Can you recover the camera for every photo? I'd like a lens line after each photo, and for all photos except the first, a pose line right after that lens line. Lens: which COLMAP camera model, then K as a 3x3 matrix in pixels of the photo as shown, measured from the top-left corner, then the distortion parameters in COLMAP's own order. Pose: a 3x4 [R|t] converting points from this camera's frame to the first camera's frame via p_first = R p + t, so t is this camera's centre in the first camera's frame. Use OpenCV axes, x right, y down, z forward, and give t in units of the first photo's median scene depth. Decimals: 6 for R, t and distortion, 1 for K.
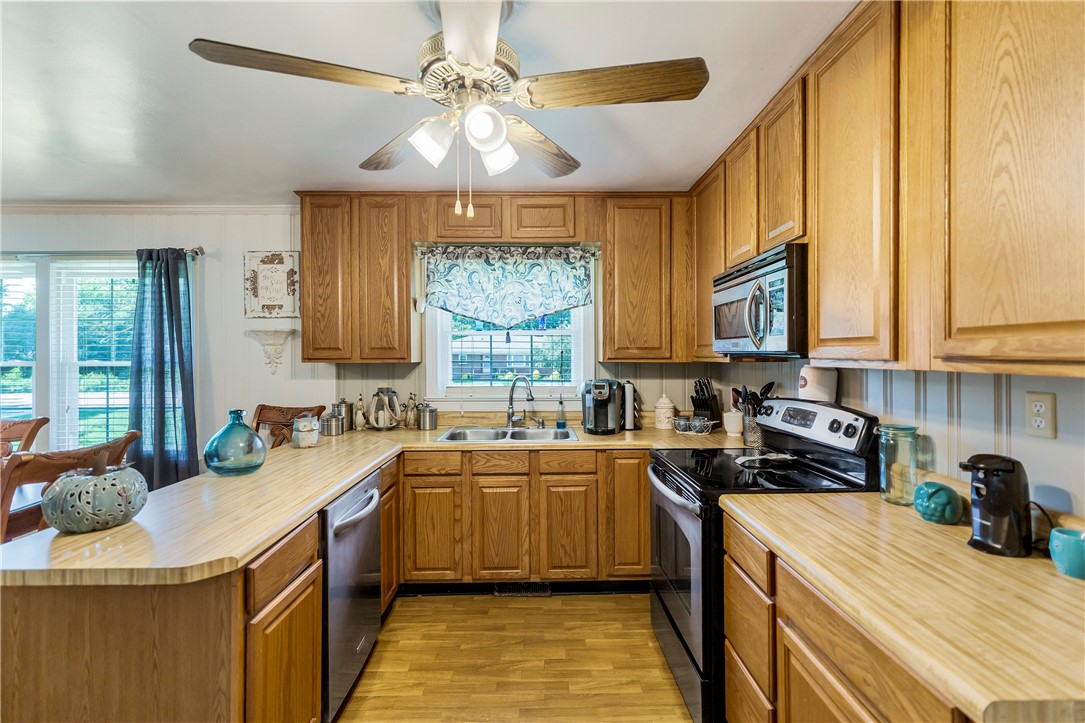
lens RADIAL K [[486.2, 0, 542.1], [0, 486.2, 360.7], [0, 0, 1]] dist [0.008734, 0.000077]
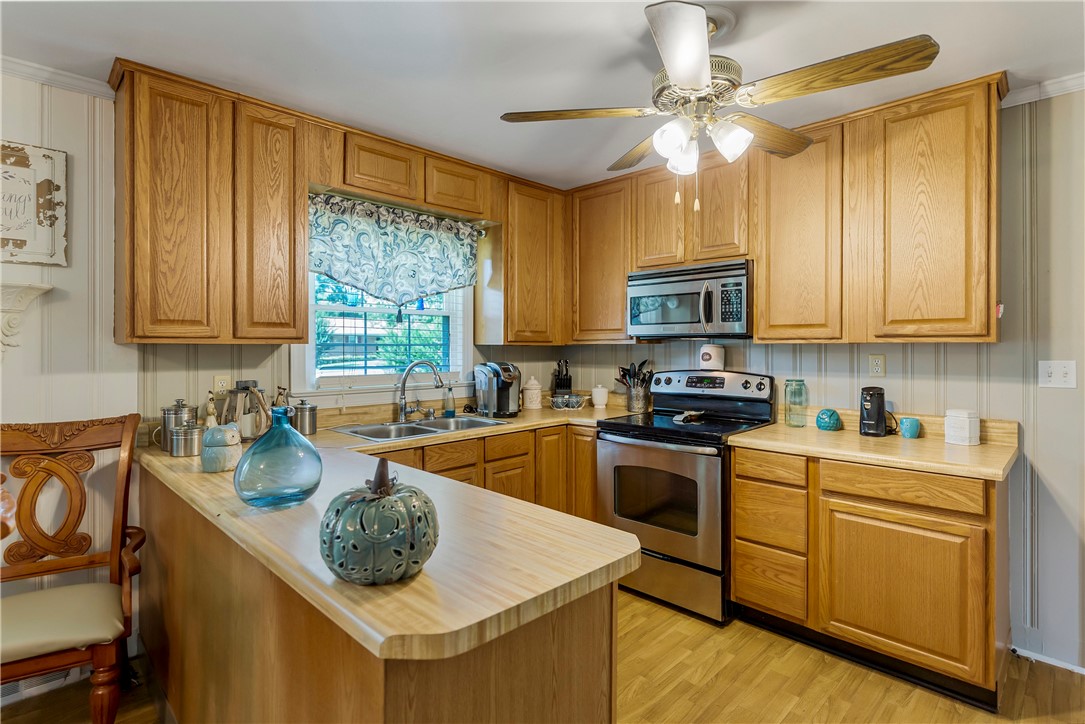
lens RADIAL K [[548.8, 0, 542.8], [0, 548.8, 351.3], [0, 0, 1]] dist [0.002411, 0.000048]
pose [[0.710702, -0.002800, 0.703488, -0.573232], [0.006876, 0.999972, -0.002966, 0.018766], [-0.703460, 0.006945, 0.710701, 0.141493]]
